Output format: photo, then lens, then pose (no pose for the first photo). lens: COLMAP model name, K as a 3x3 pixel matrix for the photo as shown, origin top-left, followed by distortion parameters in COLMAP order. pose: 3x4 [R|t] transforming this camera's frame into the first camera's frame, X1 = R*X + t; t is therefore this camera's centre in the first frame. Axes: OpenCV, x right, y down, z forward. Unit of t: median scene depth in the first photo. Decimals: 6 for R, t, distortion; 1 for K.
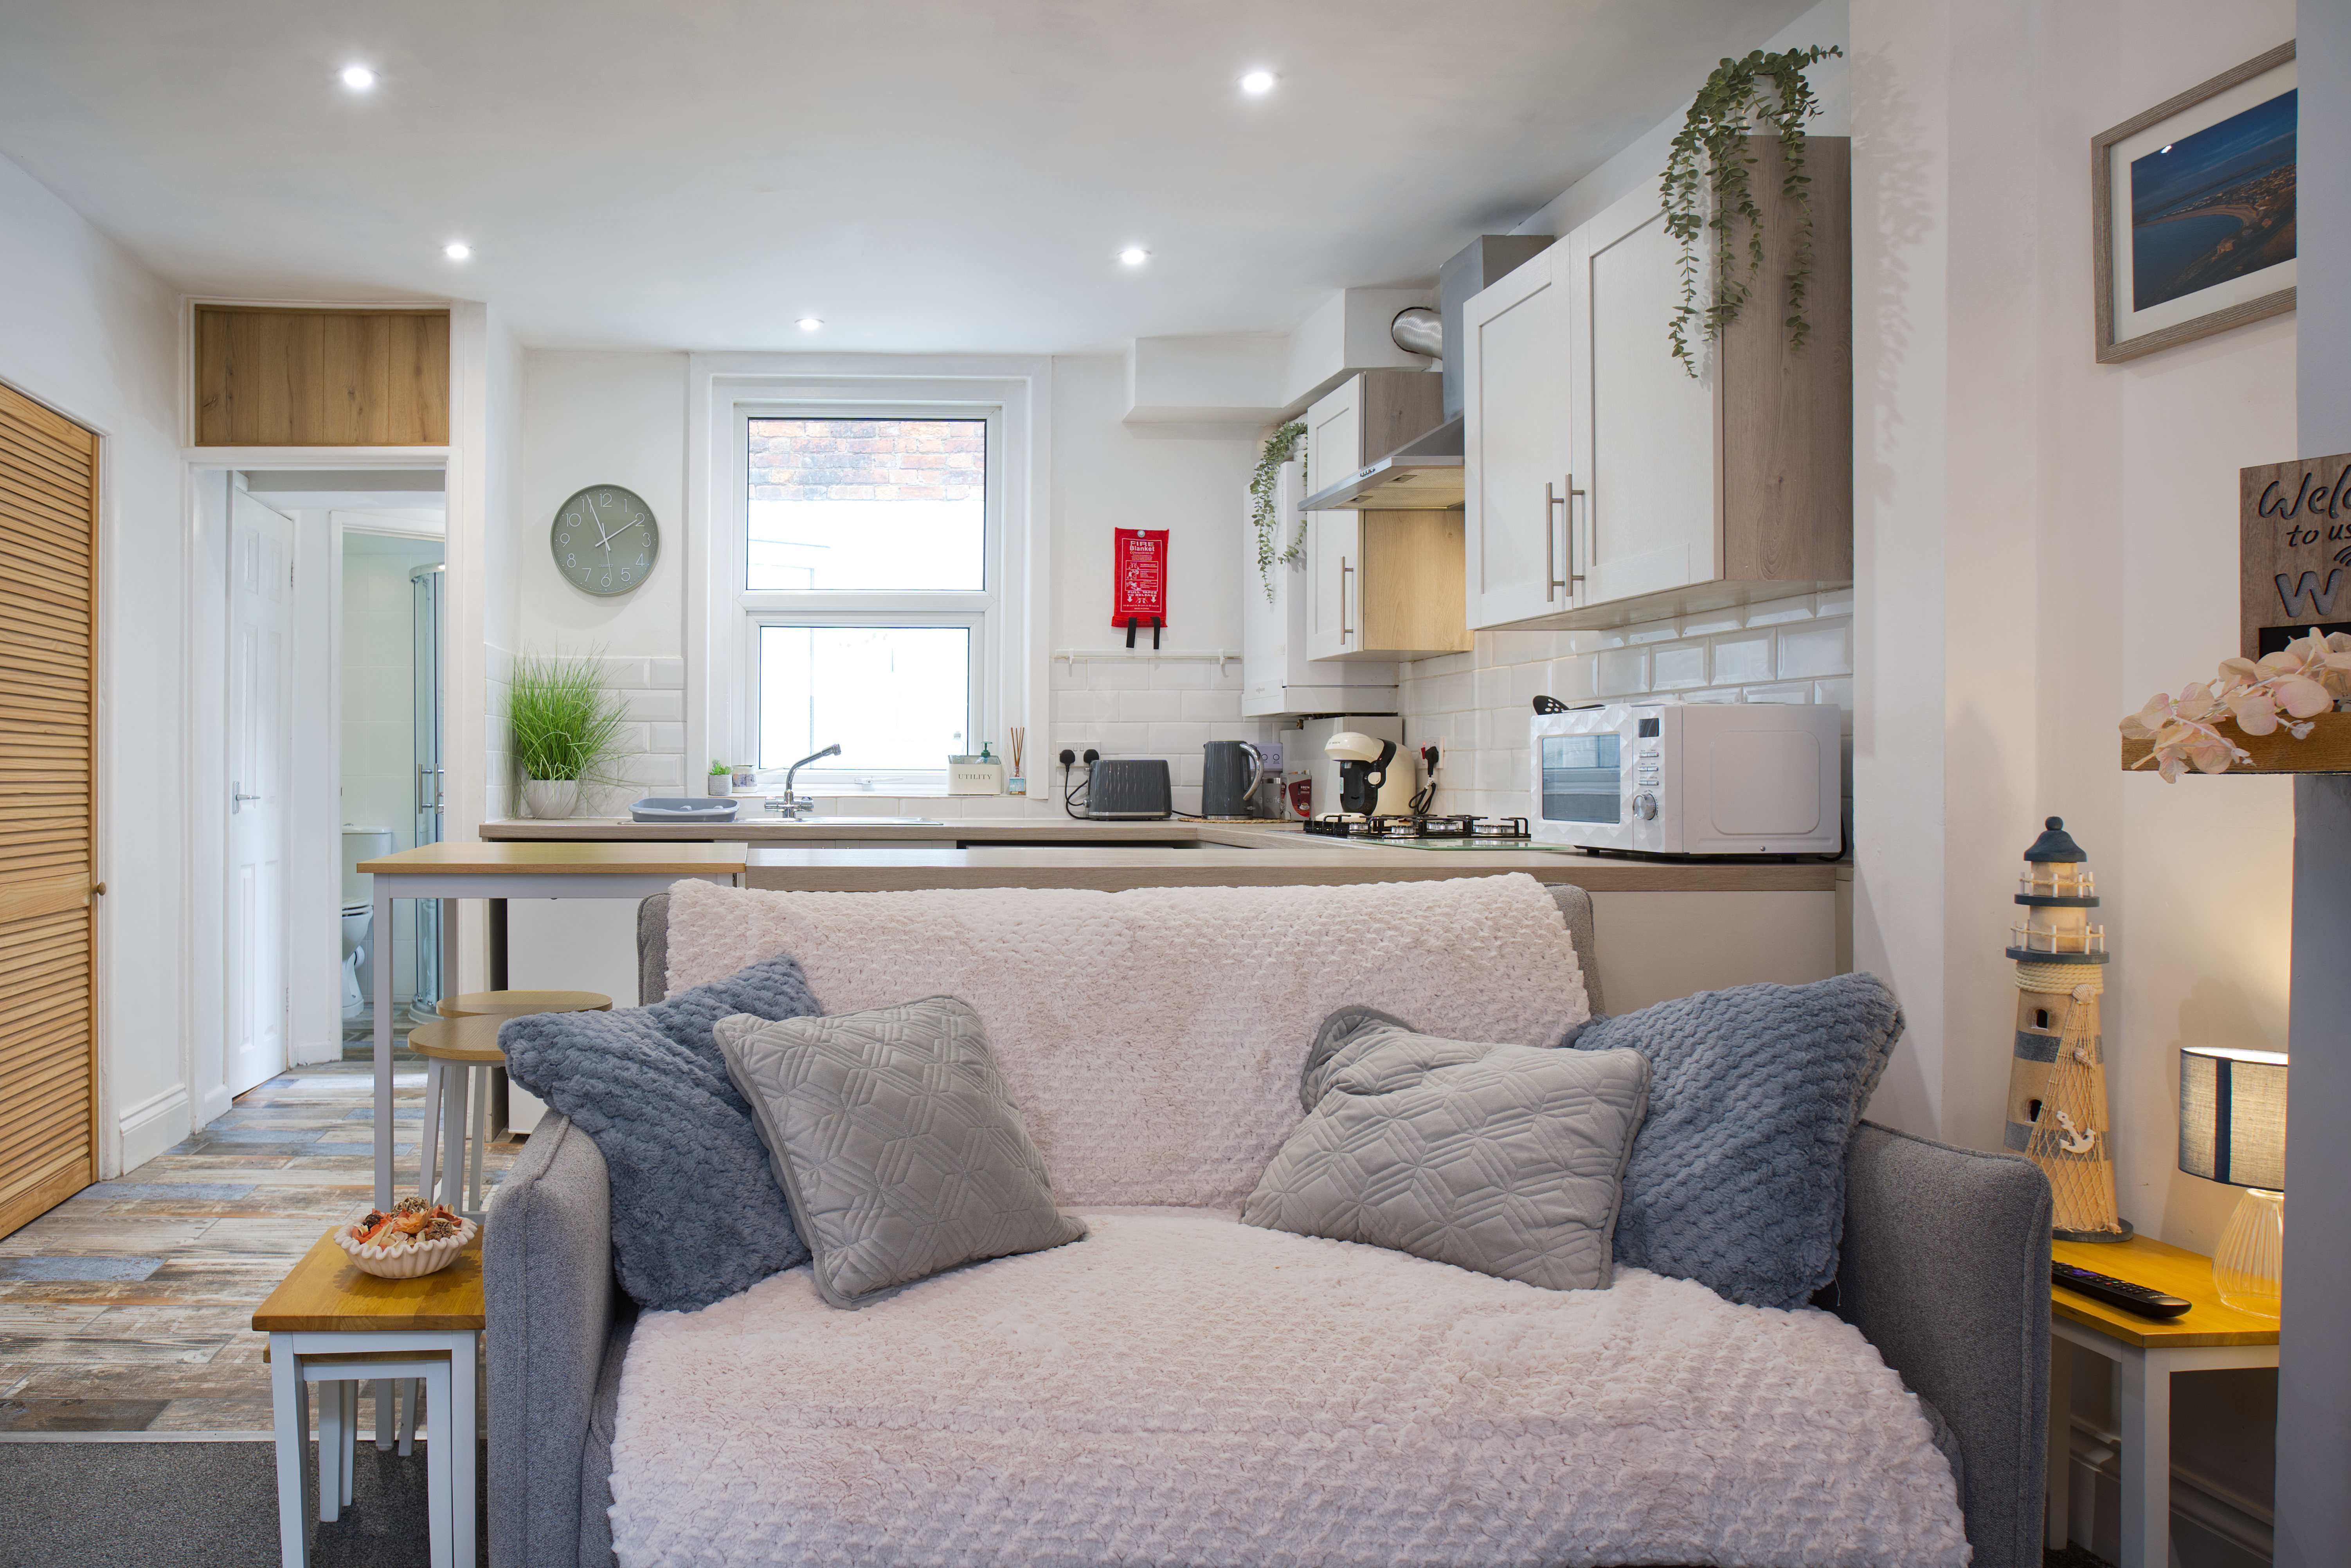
lens RADIAL K [[1567.8, 0, 815.3], [0, 1567.8, 781.3], [0, 0, 1]] dist [-0.025221, 0.007564]
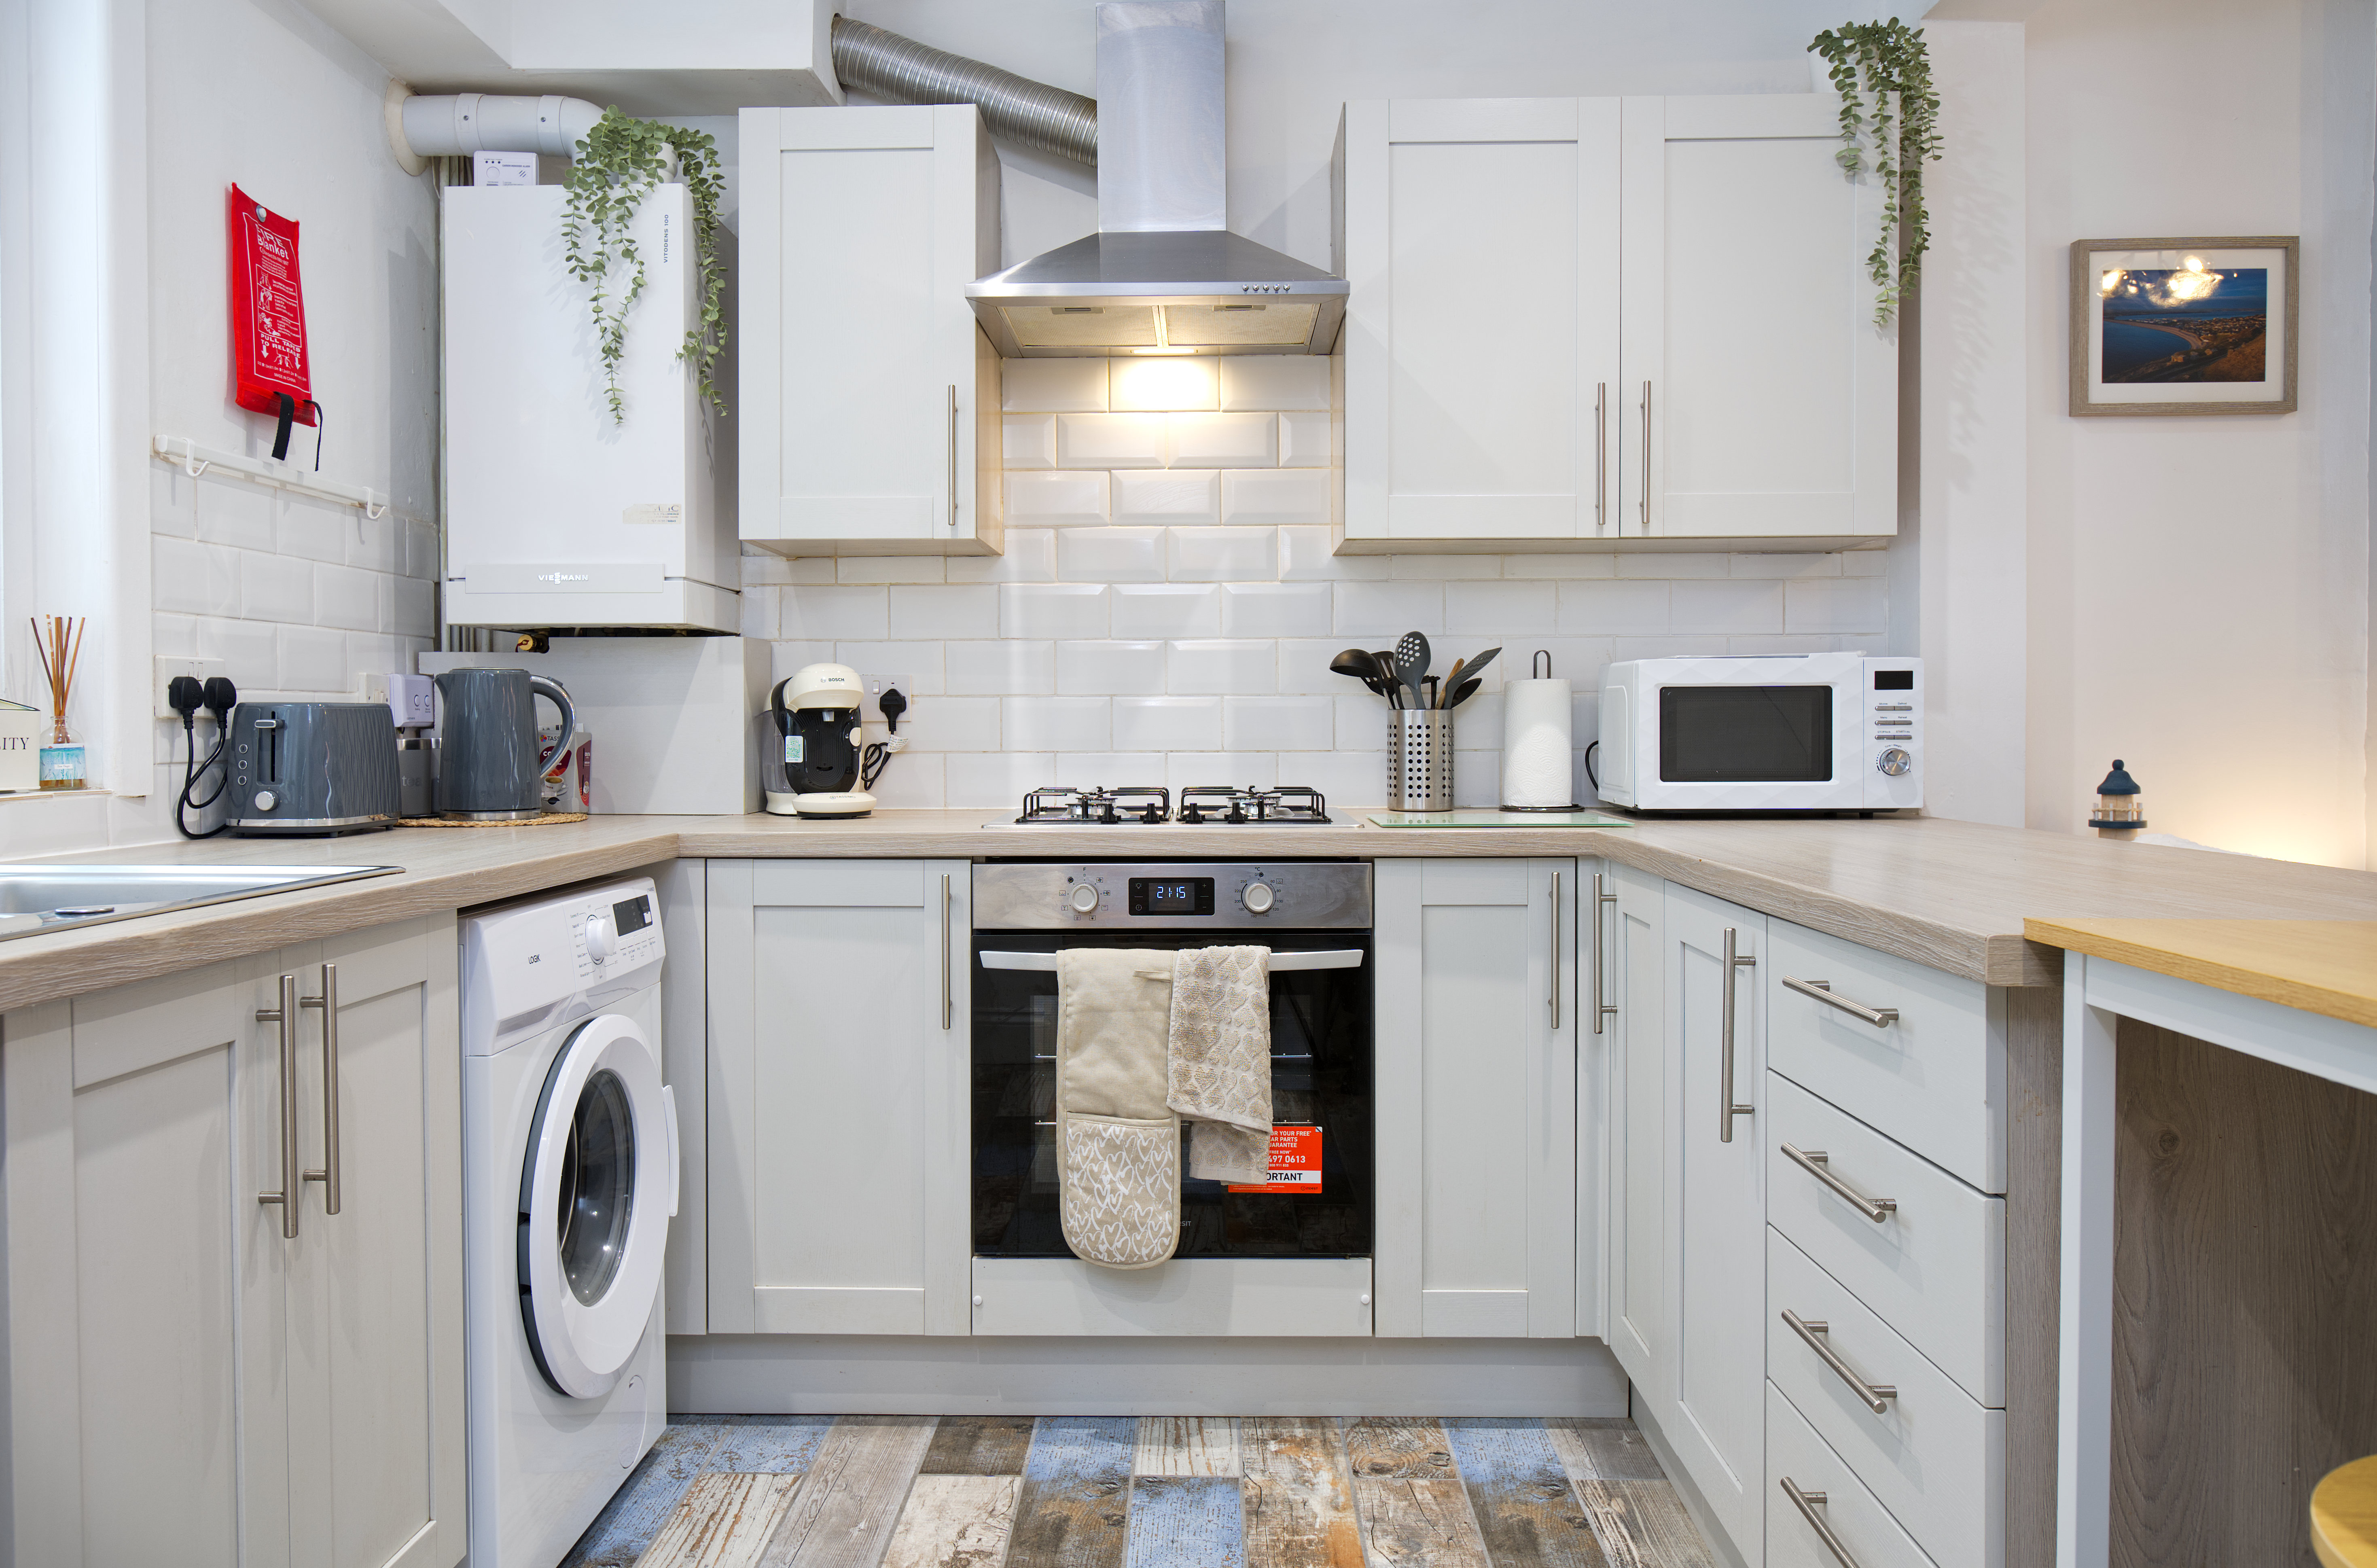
lens RADIAL K [[1706.1, 0, 1143.4], [0, 1706.1, 758.1], [0, 0, 1]] dist [-0.004367, -0.001534]
pose [[0.064182, -0.020887, 0.997720, -0.602318], [0.007822, 0.999761, 0.020427, -0.012369], [-0.997908, 0.006493, 0.064330, 1.526450]]
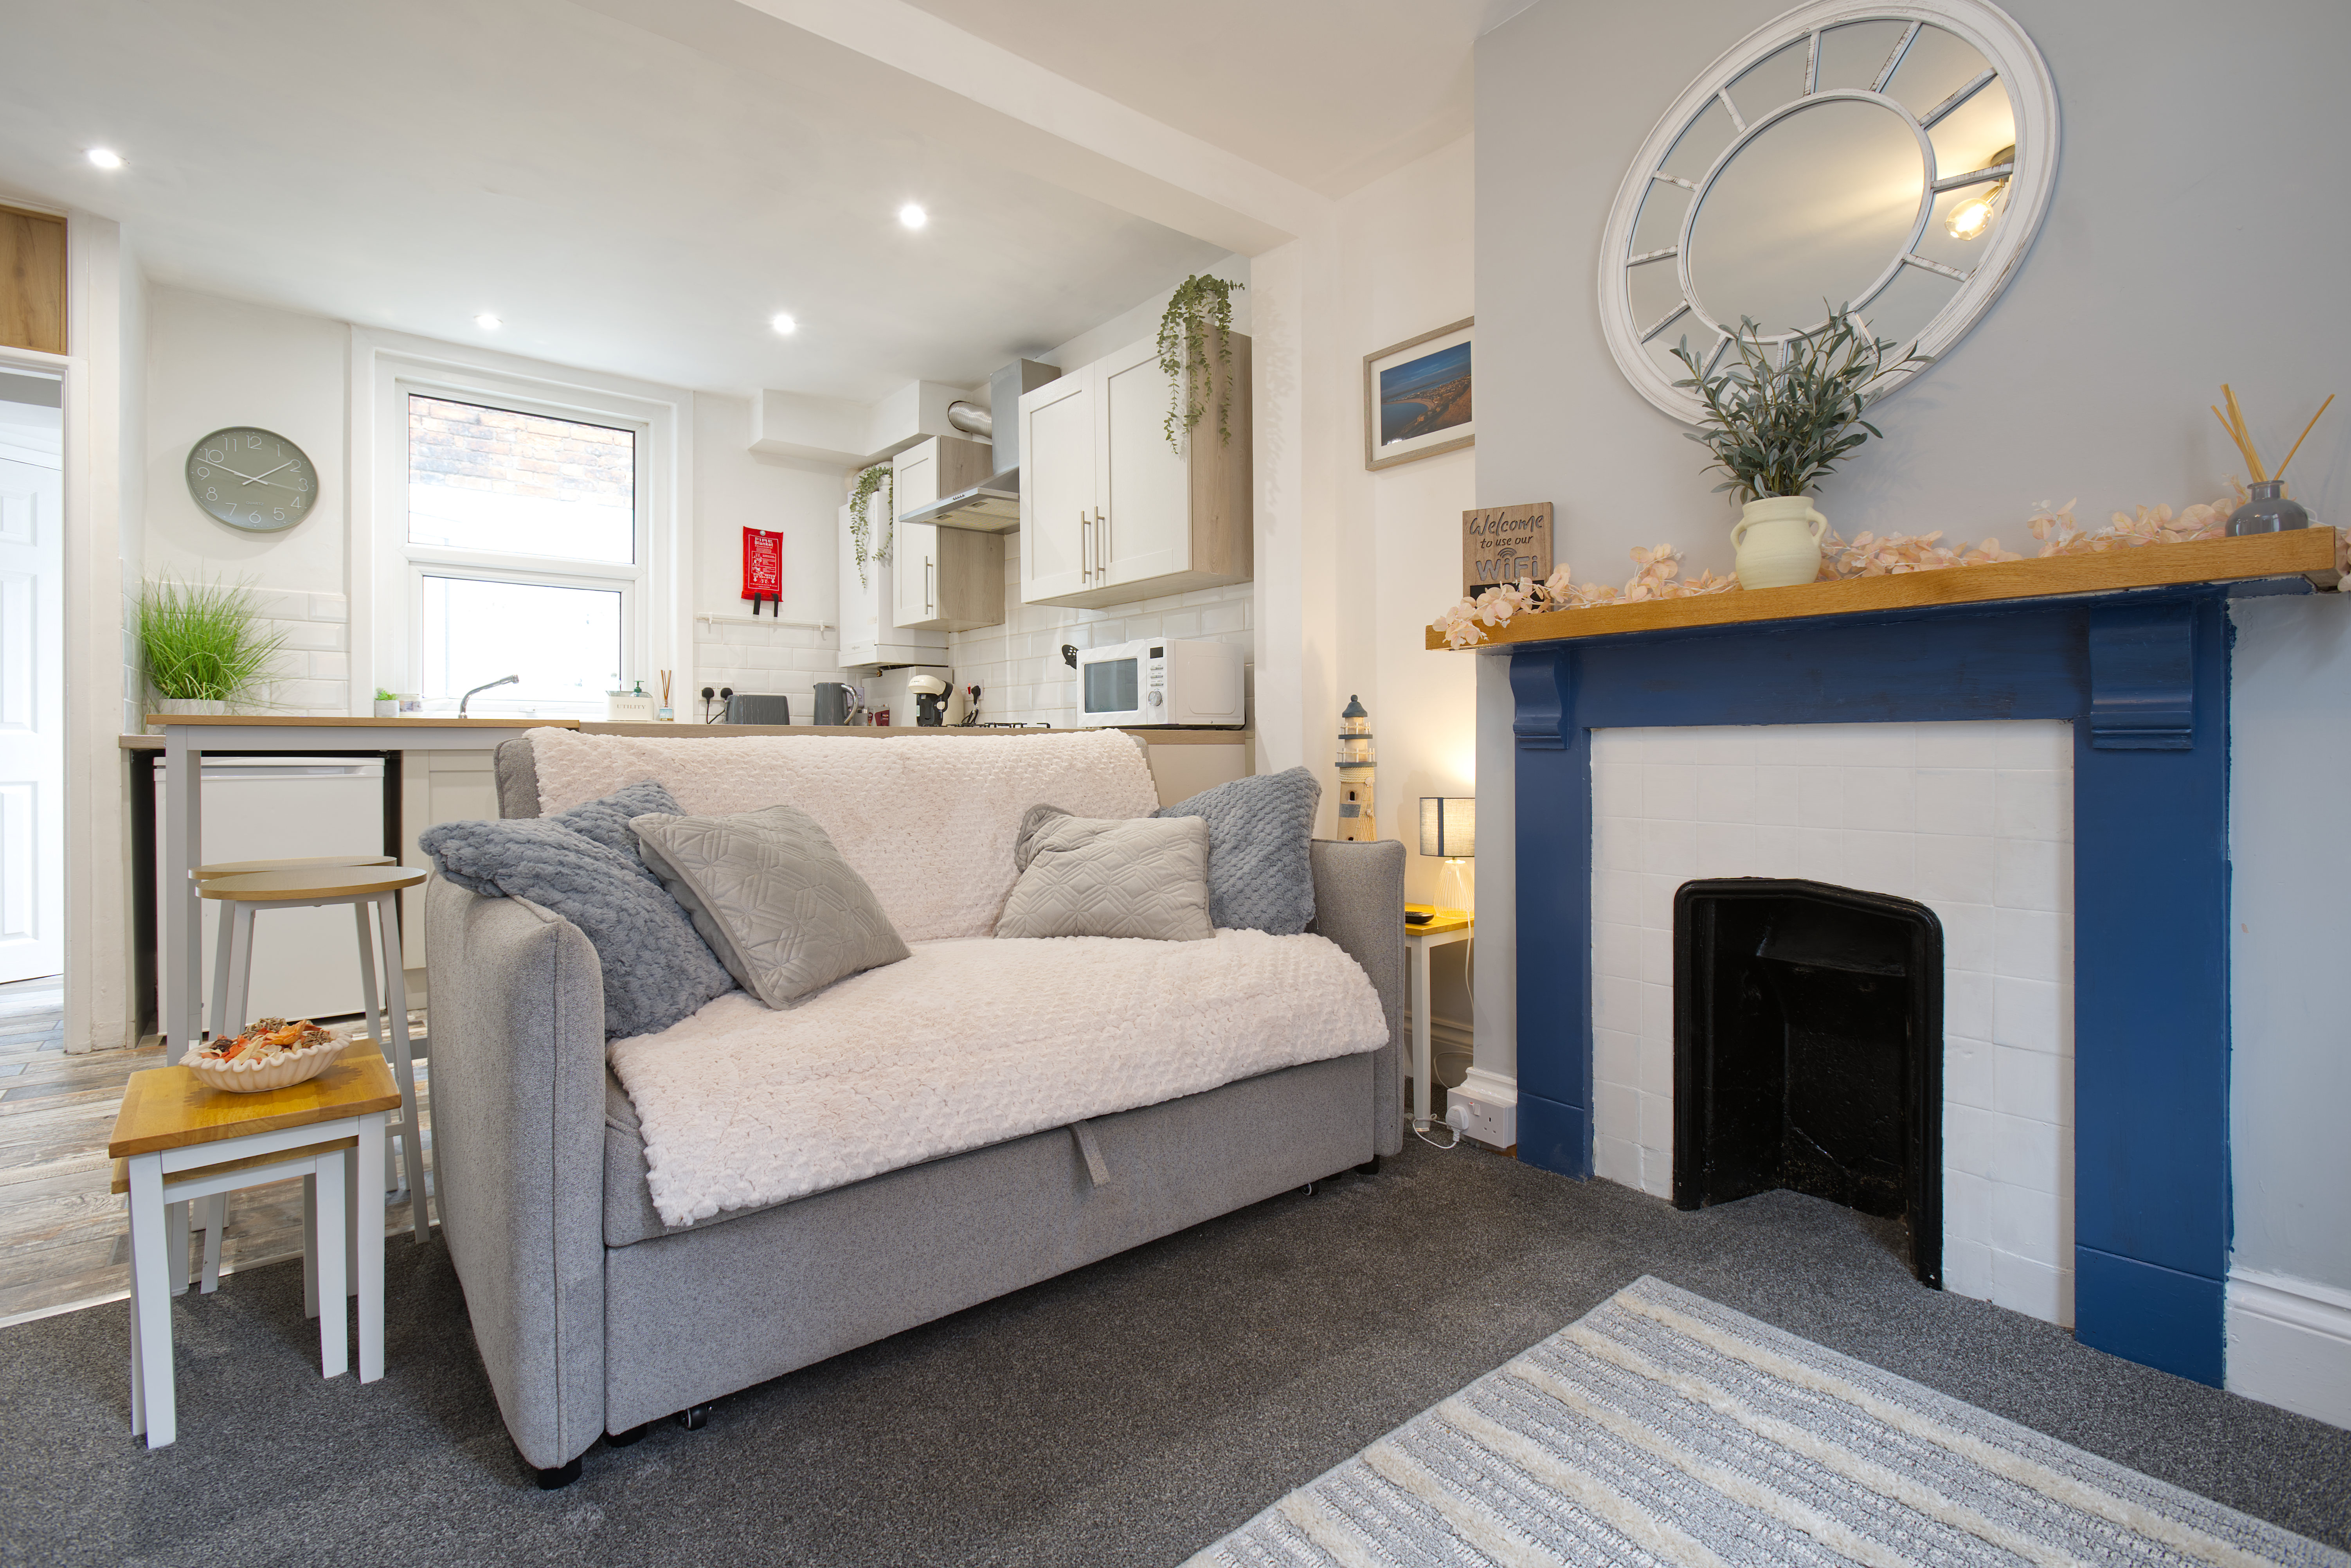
lens RADIAL K [[1089.3, 0, 1182.6], [0, 1089.3, 754.1], [0, 0, 1]] dist [0.001236, -0.000023]
pose [[0.785375, -0.006927, 0.618981, -0.209552], [0.008515, 0.999964, 0.000386, 0.085534], [-0.618962, 0.004967, 0.785406, 0.035107]]
